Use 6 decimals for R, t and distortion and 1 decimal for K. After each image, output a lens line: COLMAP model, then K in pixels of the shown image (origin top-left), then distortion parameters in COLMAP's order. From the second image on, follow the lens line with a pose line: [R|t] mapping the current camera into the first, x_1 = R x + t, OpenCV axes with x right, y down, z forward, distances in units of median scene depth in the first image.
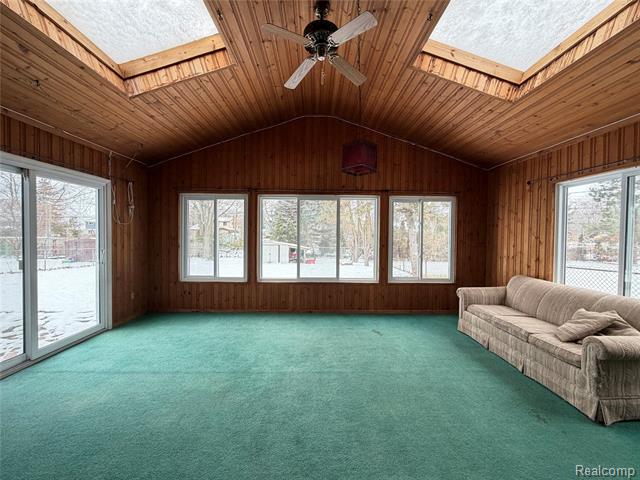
lens RADIAL K [[254.1, 0, 319.1], [0, 254.1, 239.1], [0, 0, 1]] dist [-0.000699, 0.000093]
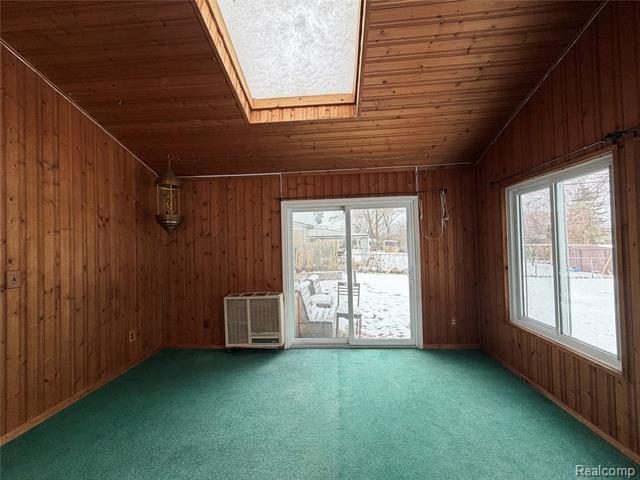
lens RADIAL K [[254.1, 0, 319.1], [0, 254.1, 239.1], [0, 0, 1]] dist [-0.000699, 0.000093]
pose [[-0.090267, -0.029460, -0.995482, 0.207415], [0.007568, 0.999513, -0.030266, -0.040170], [0.995889, -0.010266, -0.090000, 0.775549]]
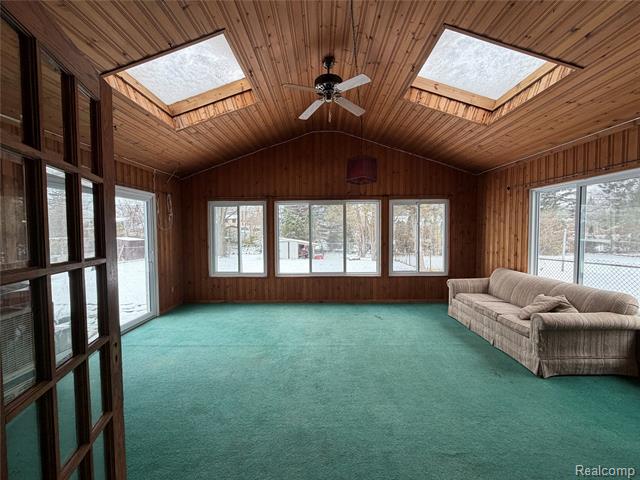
lens RADIAL K [[254.1, 0, 319.1], [0, 254.1, 239.1], [0, 0, 1]] dist [-0.000699, 0.000093]
pose [[0.999404, -0.015540, -0.030837, -0.007693], [0.016097, 0.999710, 0.017896, -0.026777], [0.030550, -0.018382, 0.999364, -0.206181]]
